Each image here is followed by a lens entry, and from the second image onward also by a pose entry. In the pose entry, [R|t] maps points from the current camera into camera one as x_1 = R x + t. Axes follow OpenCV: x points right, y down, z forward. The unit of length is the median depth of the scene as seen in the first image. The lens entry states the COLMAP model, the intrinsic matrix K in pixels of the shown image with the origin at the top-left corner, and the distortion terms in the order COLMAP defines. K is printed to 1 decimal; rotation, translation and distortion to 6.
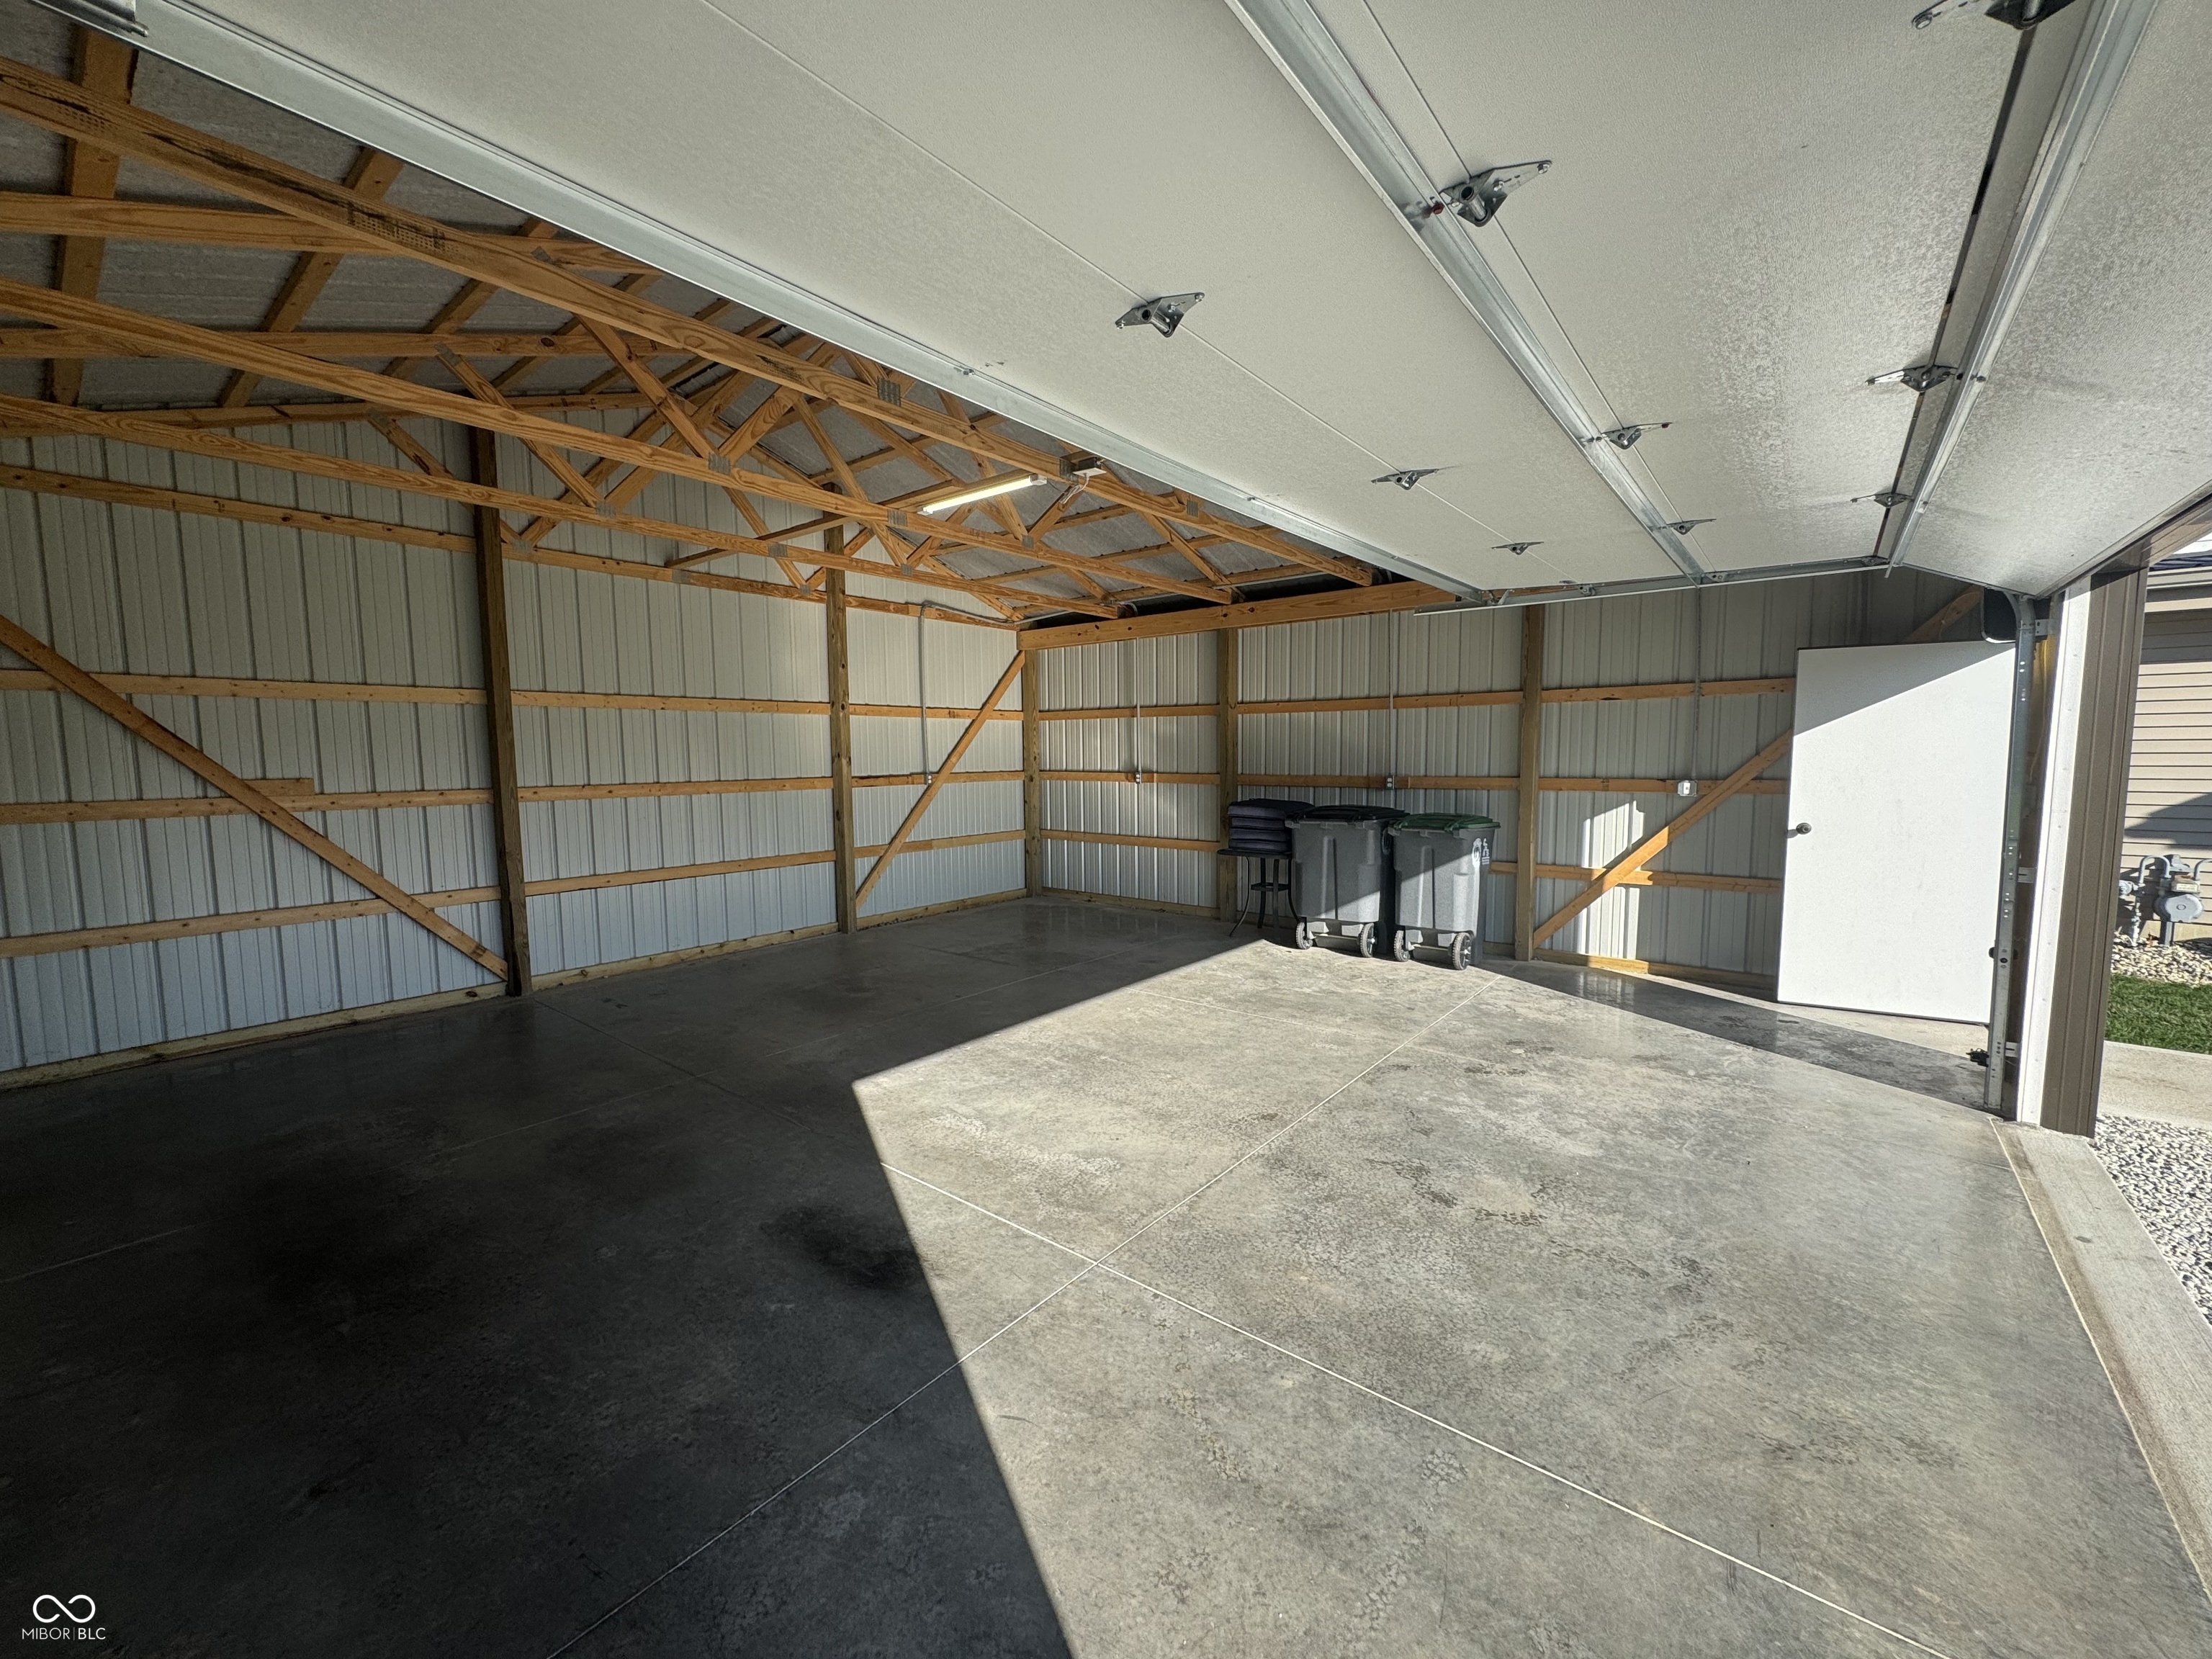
lens RADIAL K [[875.8, 0, 1101.5], [0, 875.8, 828.7], [0, 0, 1]] dist [-0.003671, 0.001218]
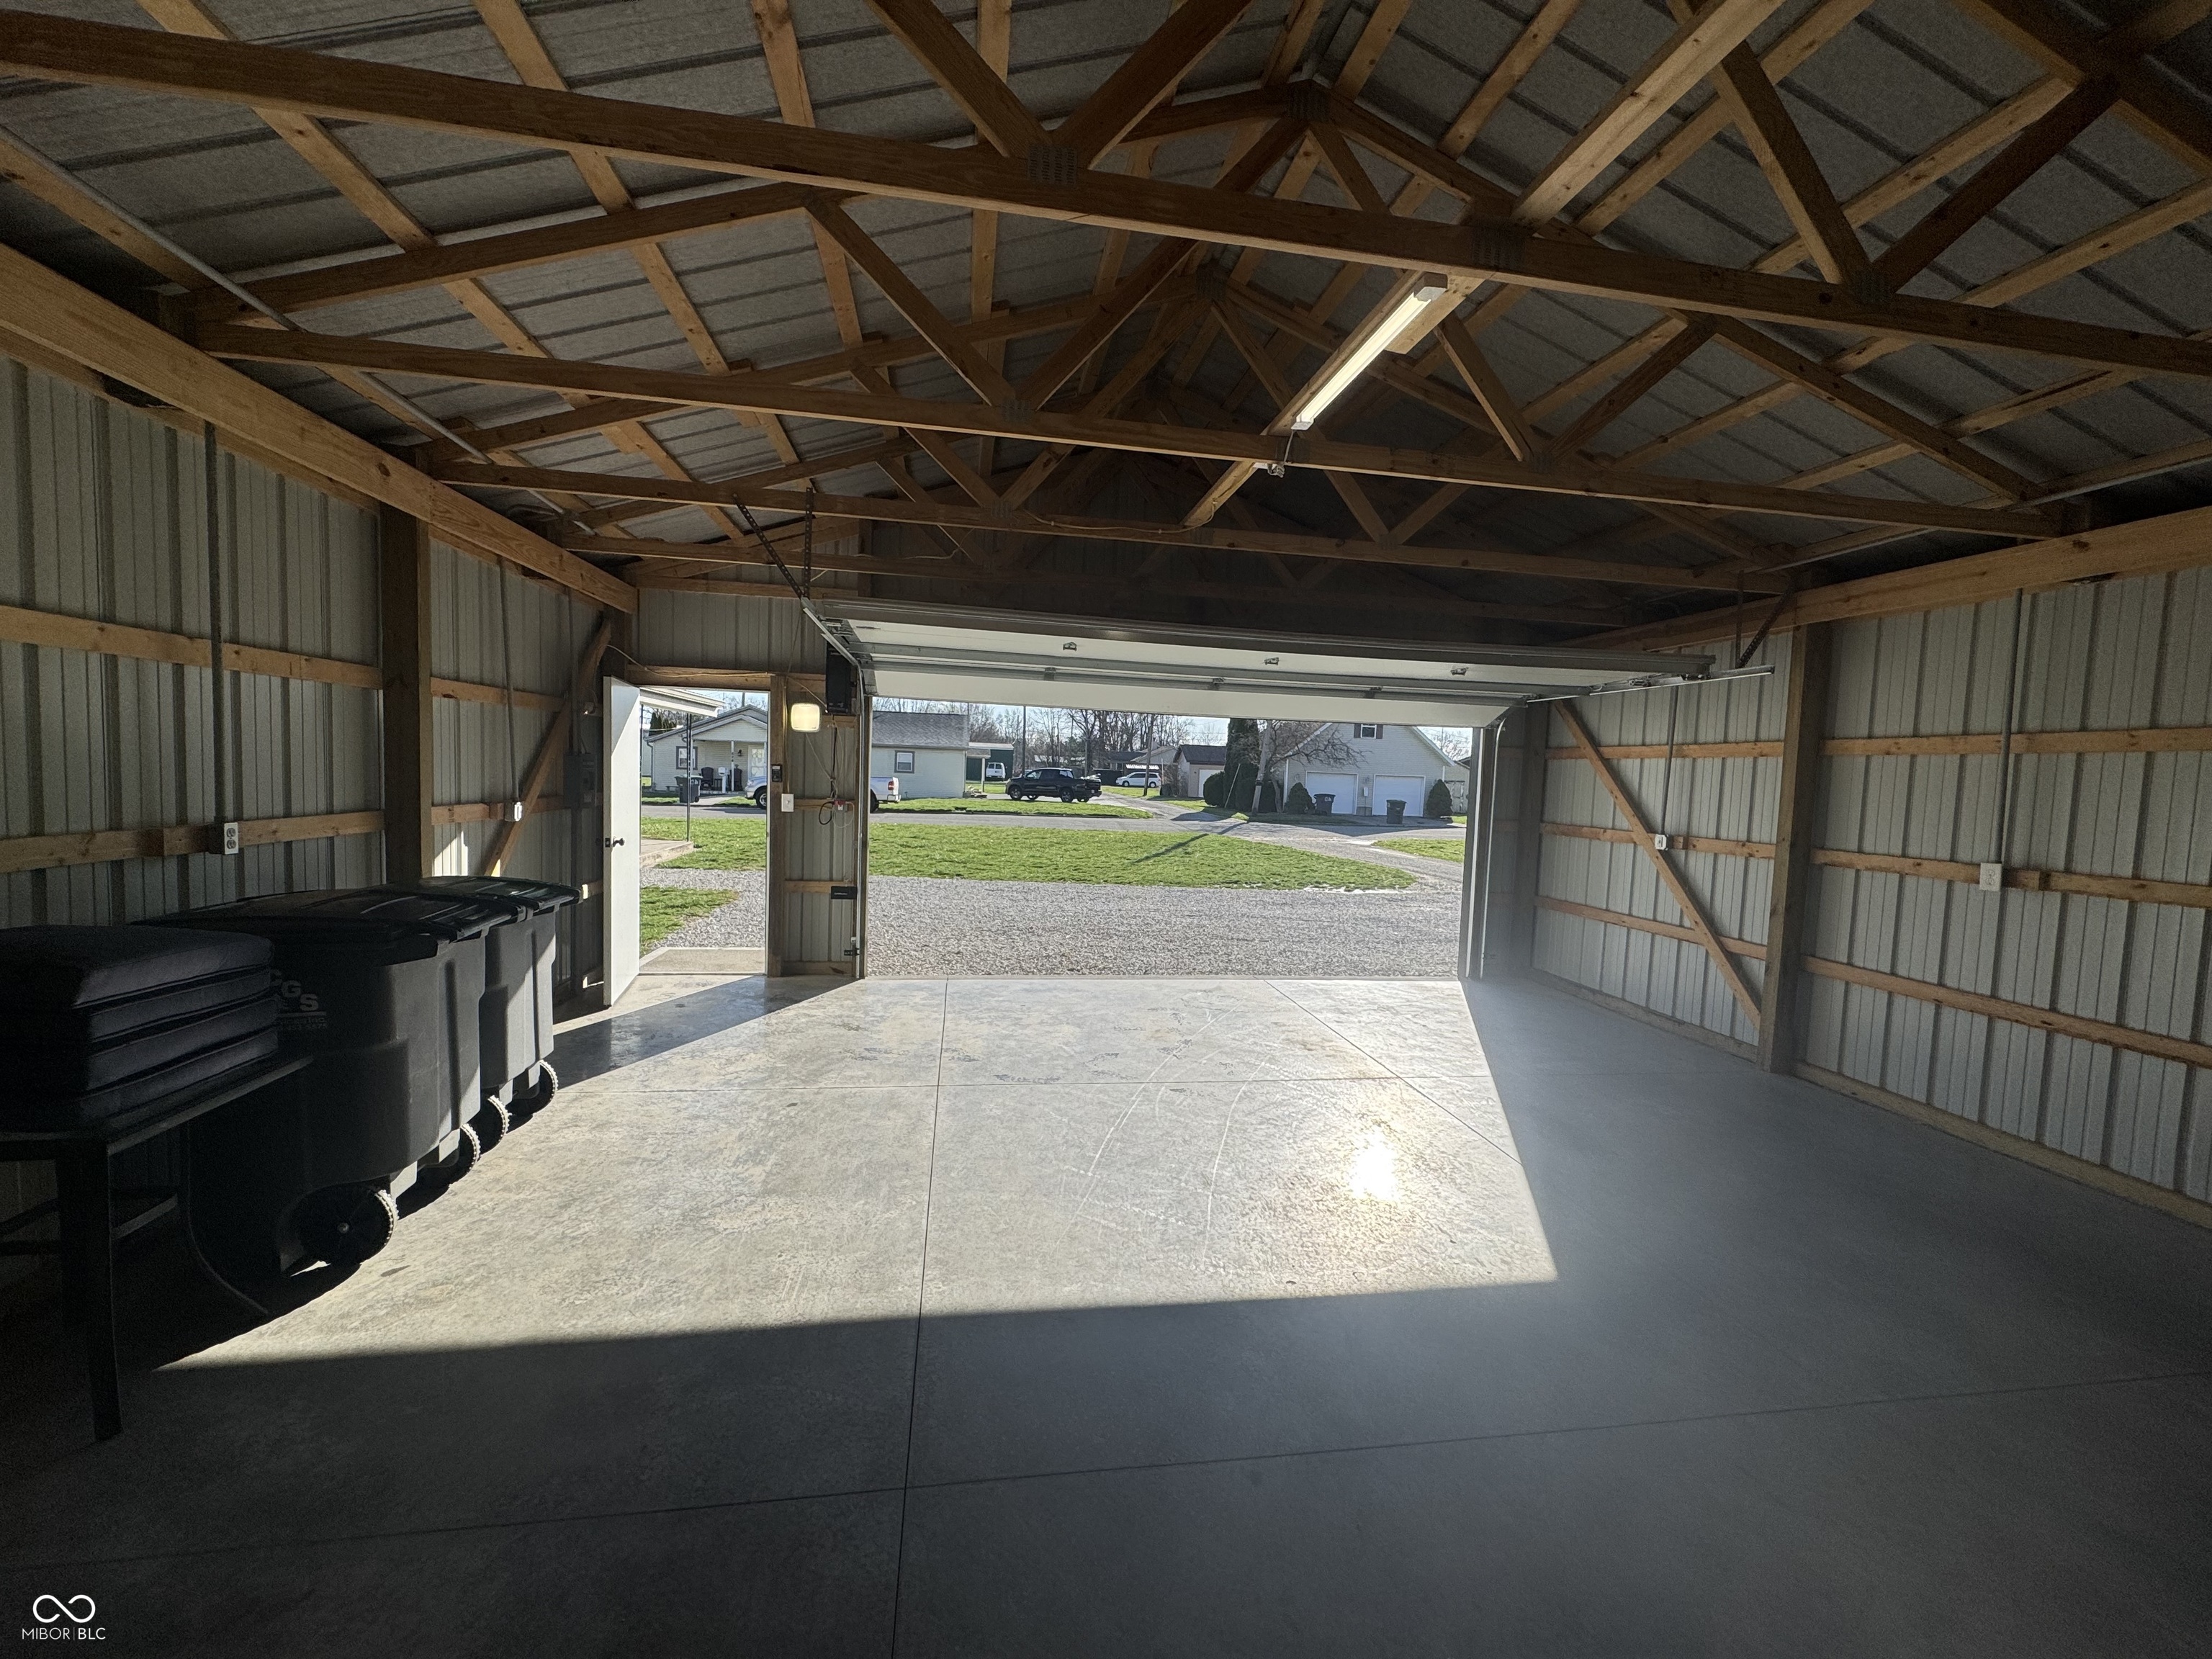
lens RADIAL K [[875.8, 0, 1103.0], [0, 875.8, 831.3], [0, 0, 1]] dist [-0.003671, 0.001218]
pose [[-0.745041, -0.063302, 0.664008, -0.399126], [0.028381, 0.991576, 0.126375, -0.143104], [-0.666414, 0.113000, -0.736969, 1.506658]]
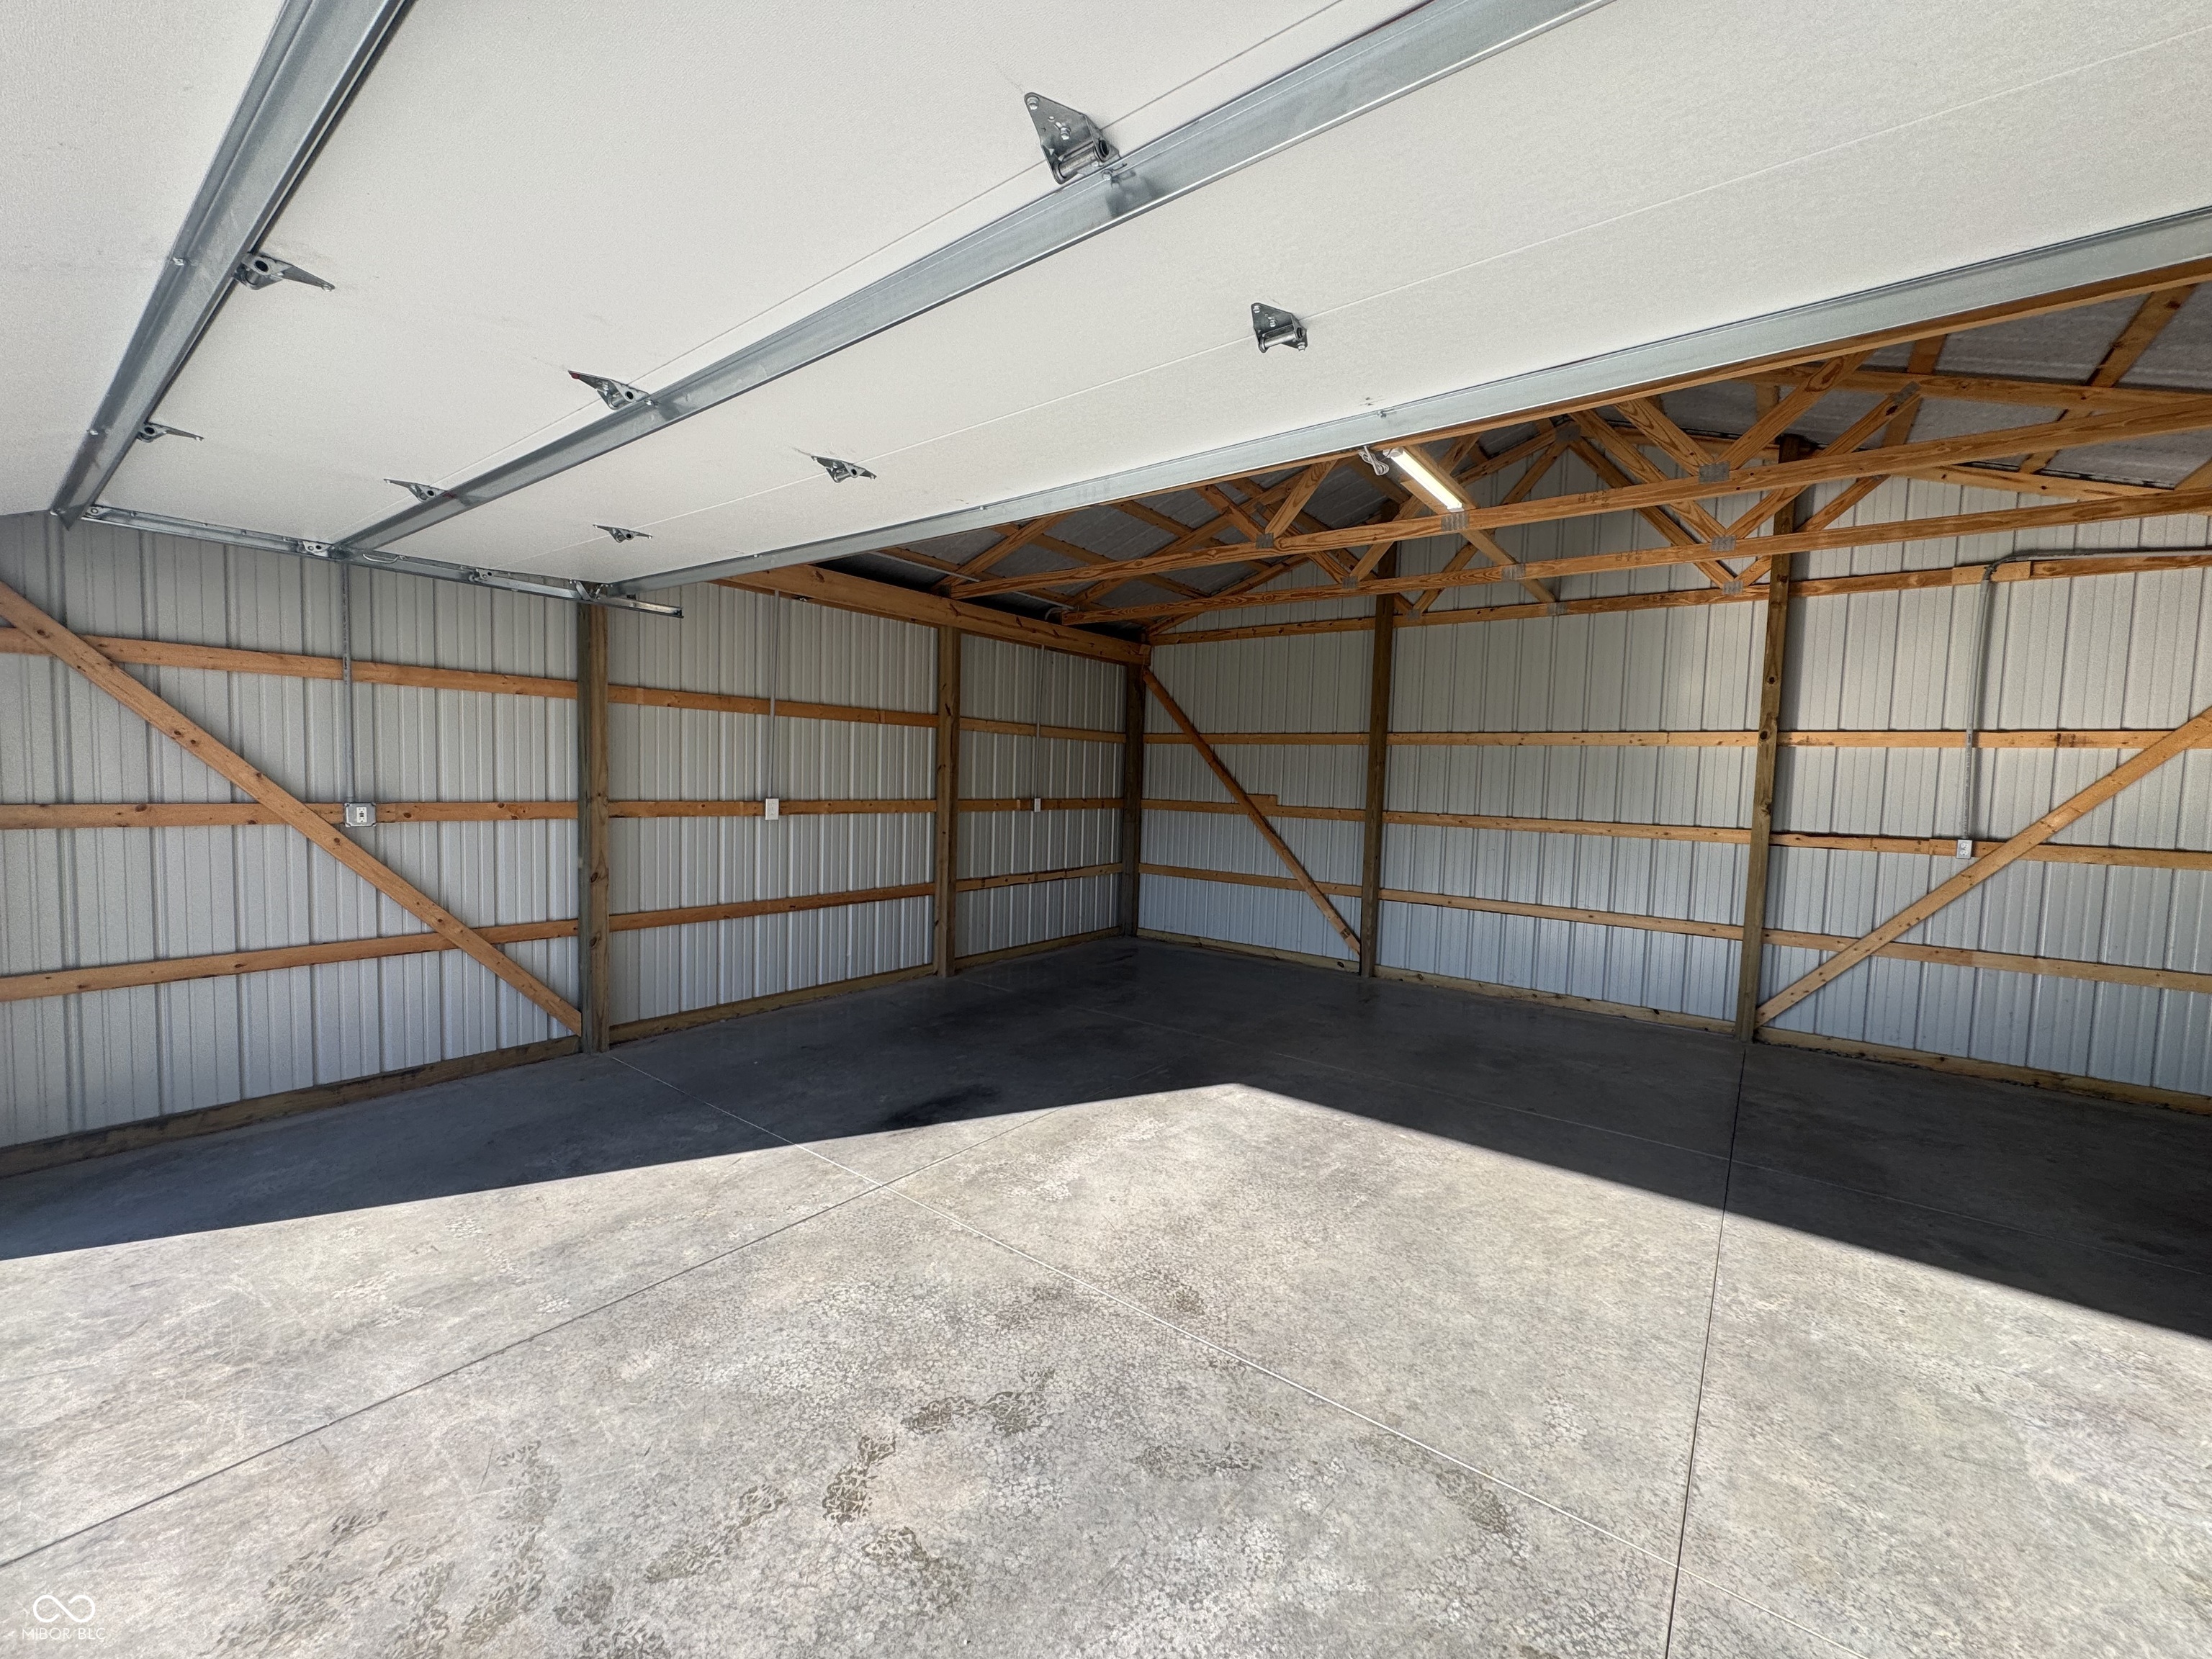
lens RADIAL K [[875.8, 0, 1103.3], [0, 875.8, 824.1], [0, 0, 1]] dist [-0.003671, 0.001218]
pose [[0.035370, 0.065271, -0.997241, 0.673540], [-0.119918, 0.990932, 0.060605, -0.067535], [0.992154, 0.117444, 0.042877, 0.670049]]
